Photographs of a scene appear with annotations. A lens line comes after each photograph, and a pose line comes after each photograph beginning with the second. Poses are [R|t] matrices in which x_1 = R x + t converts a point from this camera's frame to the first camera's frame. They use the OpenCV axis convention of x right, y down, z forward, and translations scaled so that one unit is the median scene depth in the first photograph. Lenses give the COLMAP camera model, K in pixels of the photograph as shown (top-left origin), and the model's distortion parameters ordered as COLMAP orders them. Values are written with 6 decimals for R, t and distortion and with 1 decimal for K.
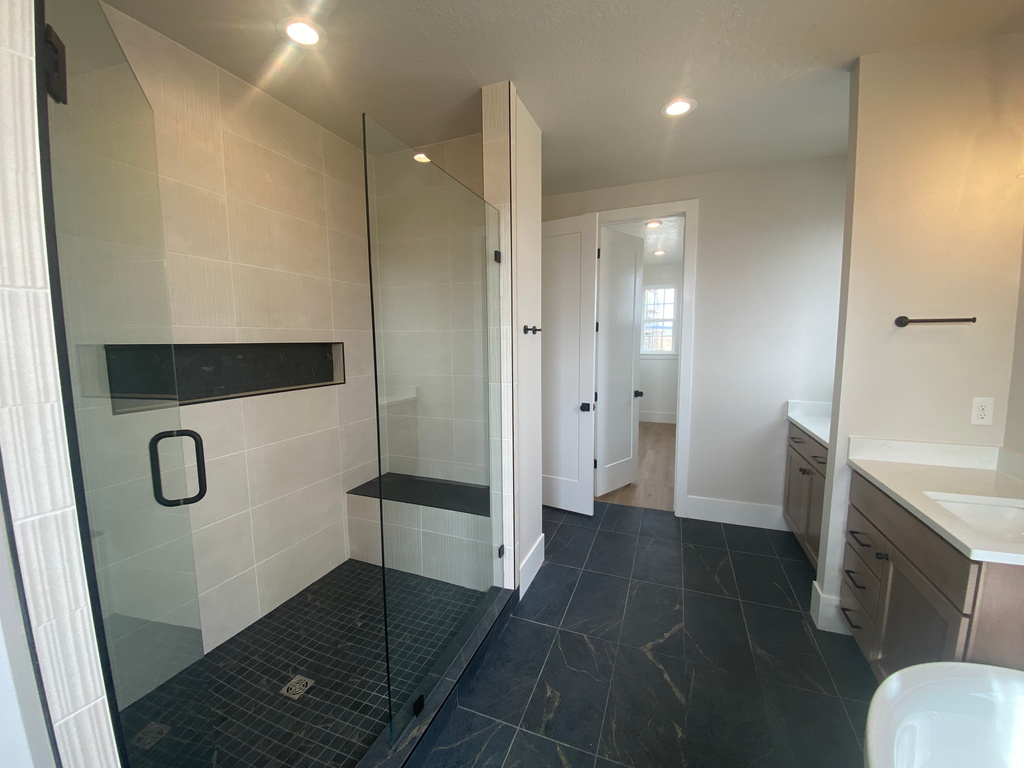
lens RADIAL K [[417.5, 0, 504.9], [0, 417.5, 381.3], [0, 0, 1]] dist [0.004098, -0.004675]
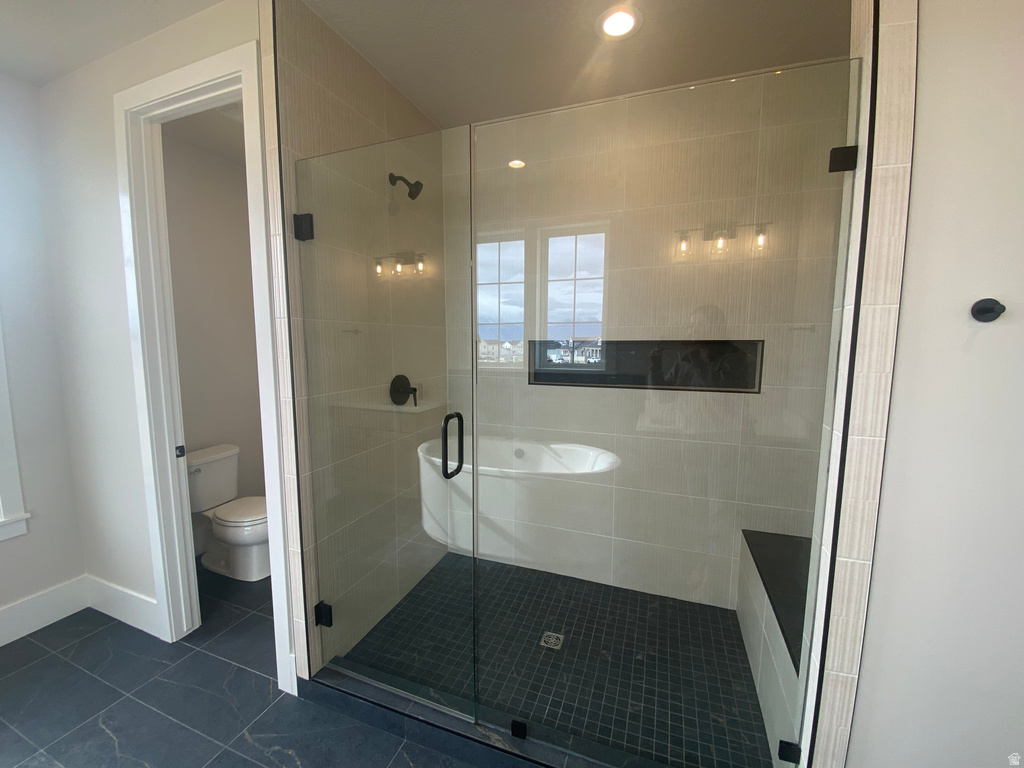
lens RADIAL K [[417.5, 0, 506.1], [0, 417.5, 385.4], [0, 0, 1]] dist [0.004098, -0.004675]
pose [[0.073434, 0.124483, -0.989501, 0.474577], [-0.131128, 0.984771, 0.114157, -0.049205], [0.988642, 0.121369, 0.088639, 0.636119]]
